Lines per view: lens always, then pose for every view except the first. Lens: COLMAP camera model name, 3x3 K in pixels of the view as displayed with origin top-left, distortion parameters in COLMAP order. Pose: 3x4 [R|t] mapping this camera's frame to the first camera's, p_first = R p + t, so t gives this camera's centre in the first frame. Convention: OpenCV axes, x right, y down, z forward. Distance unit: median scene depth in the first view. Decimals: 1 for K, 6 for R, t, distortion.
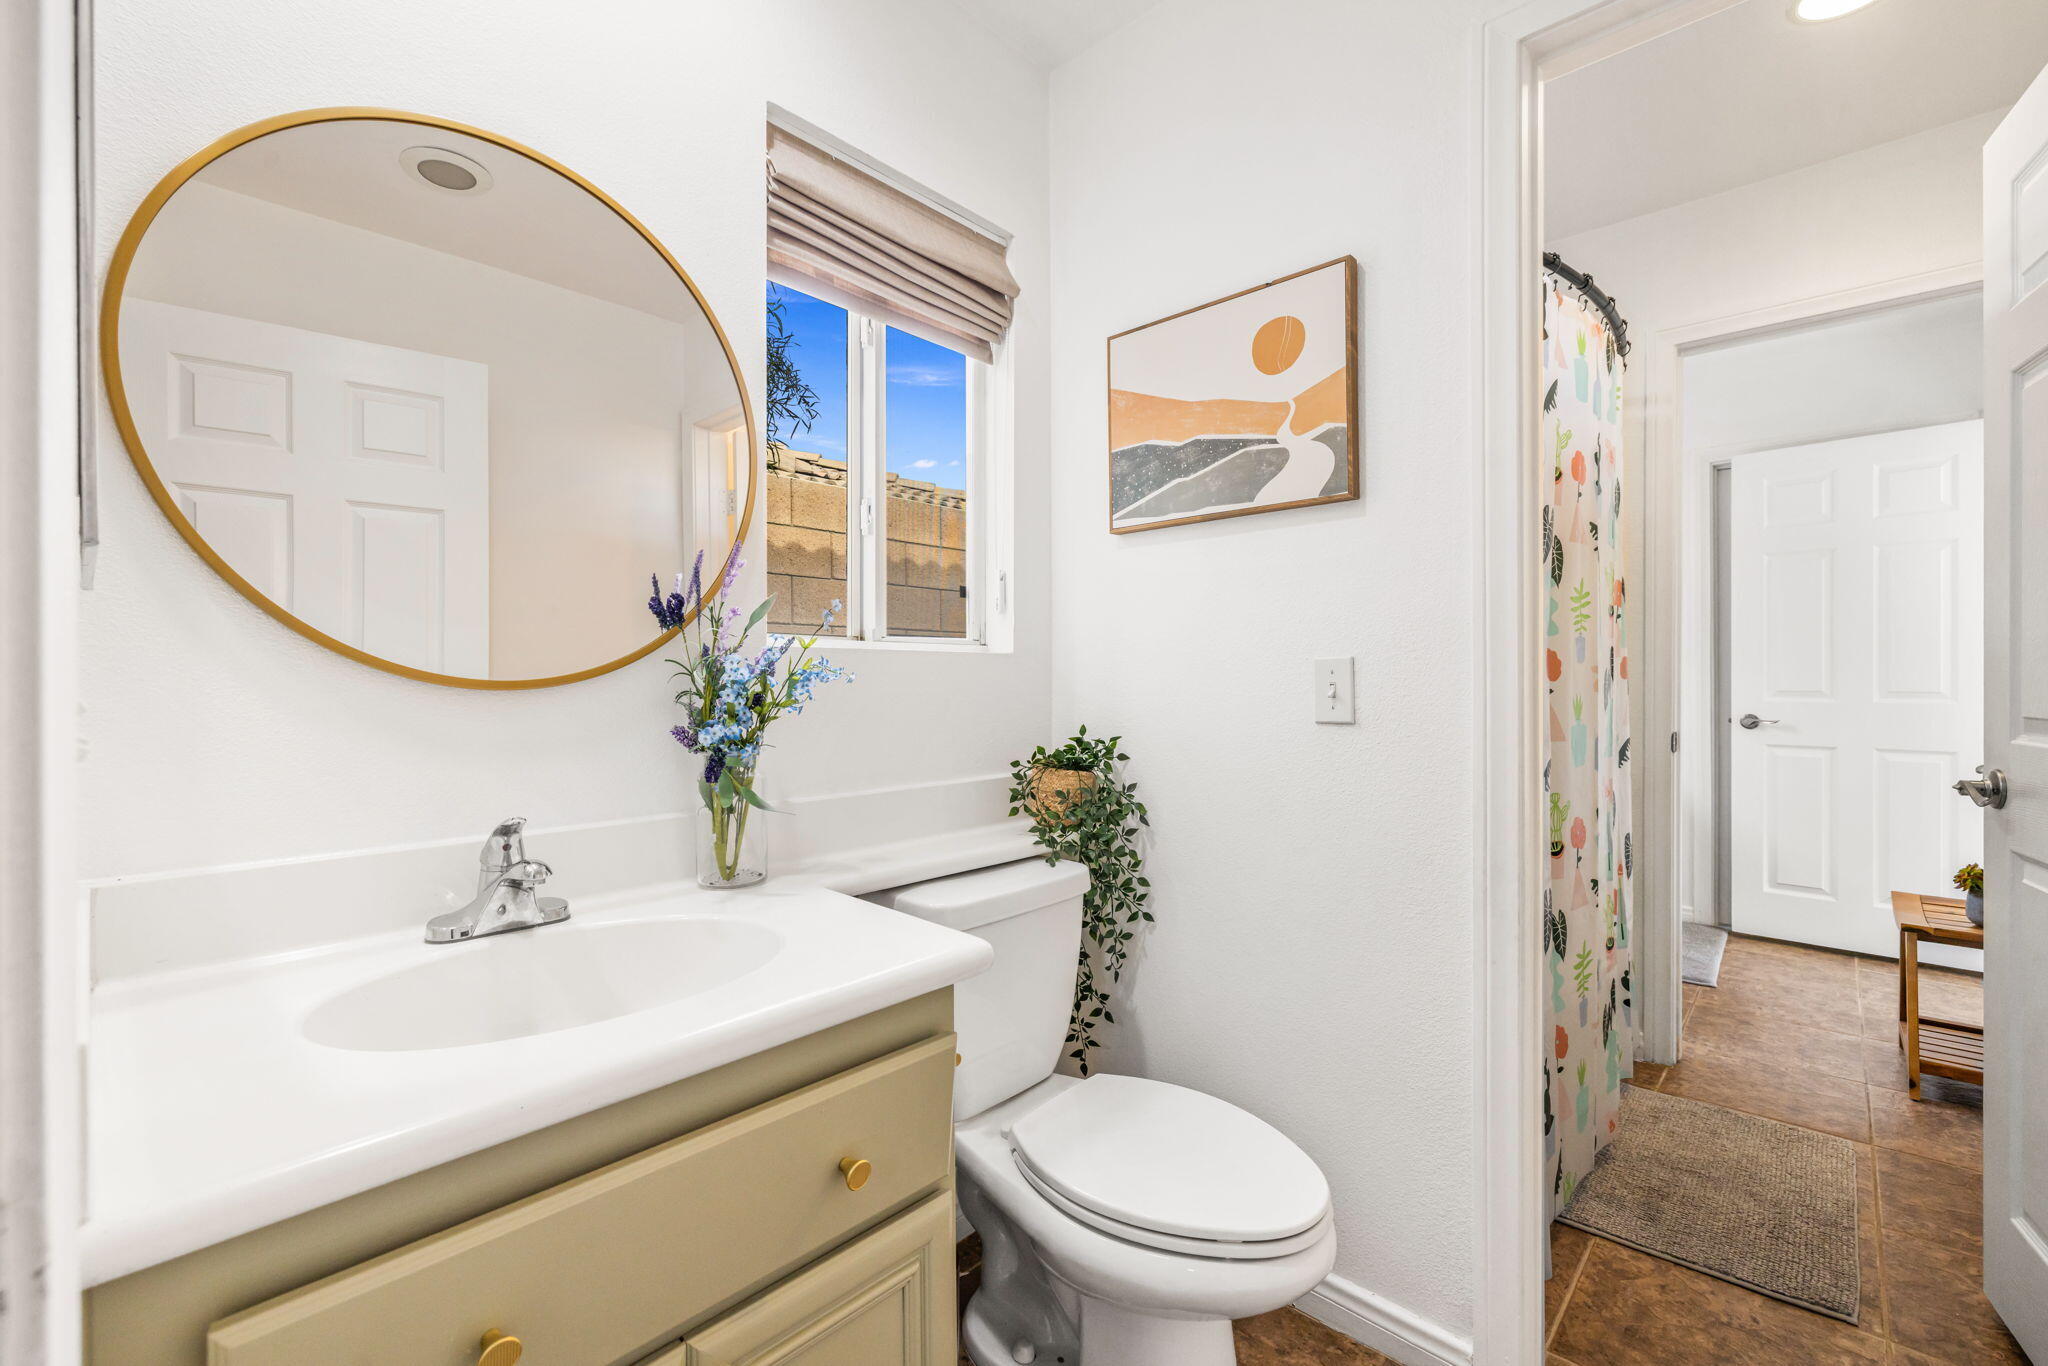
lens RADIAL K [[873.6, 0, 1016.9], [0, 873.6, 681.0], [0, 0, 1]] dist [-0.001220, -0.000142]
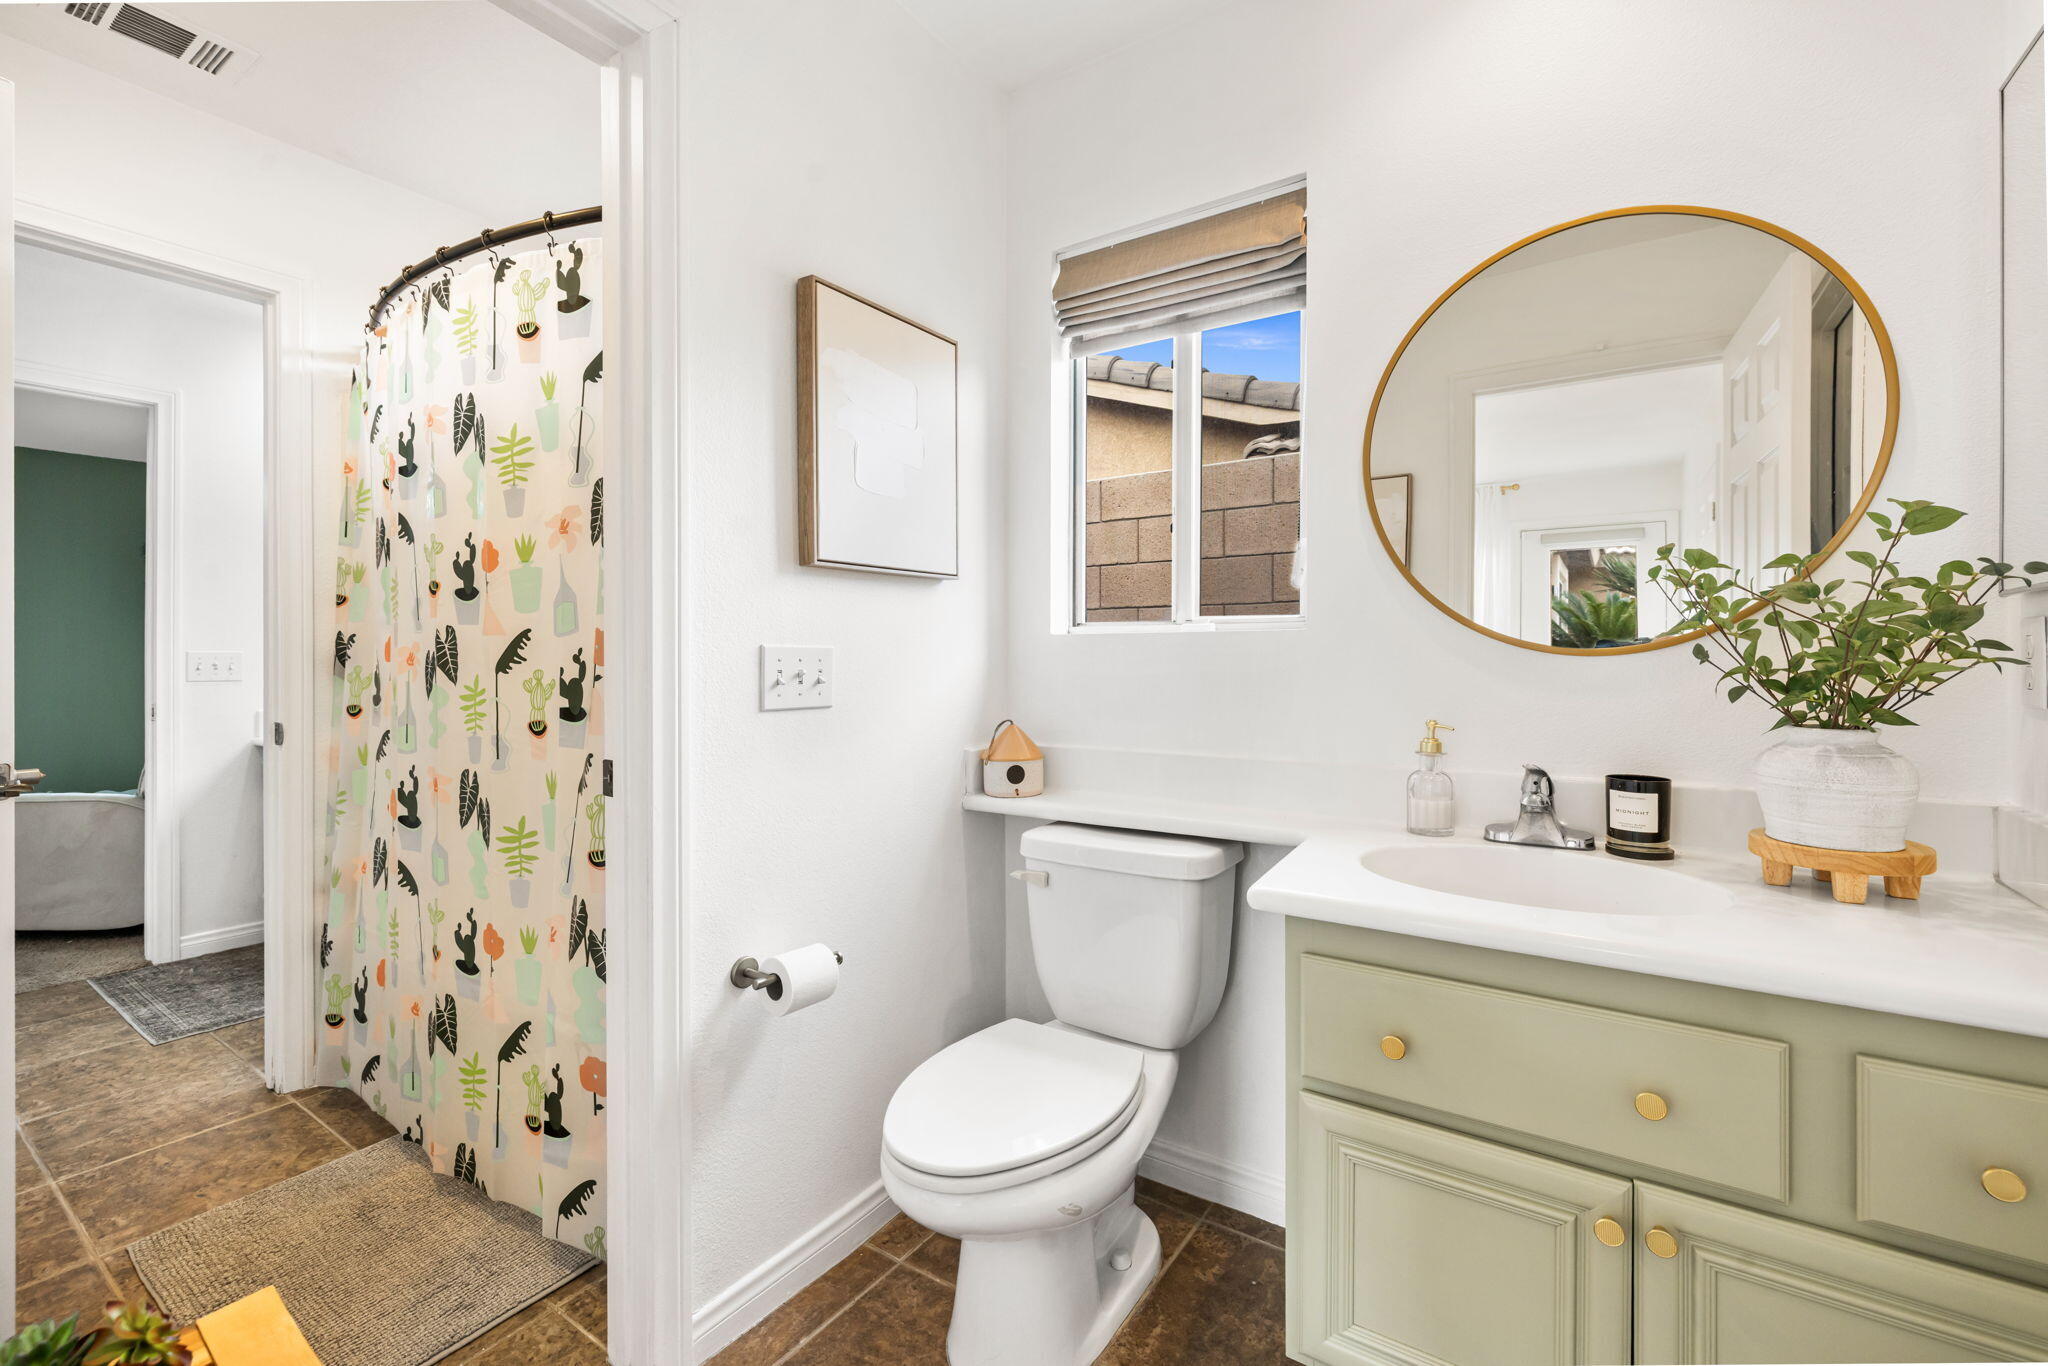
lens RADIAL K [[873.6, 0, 1013.8], [0, 873.6, 672.3], [0, 0, 1]] dist [-0.001220, -0.000142]
pose [[0.146485, 0.012504, -0.989134, 2.100699], [-0.000689, 0.999921, 0.012539, -0.003543], [0.989213, -0.001155, 0.146482, 1.853263]]
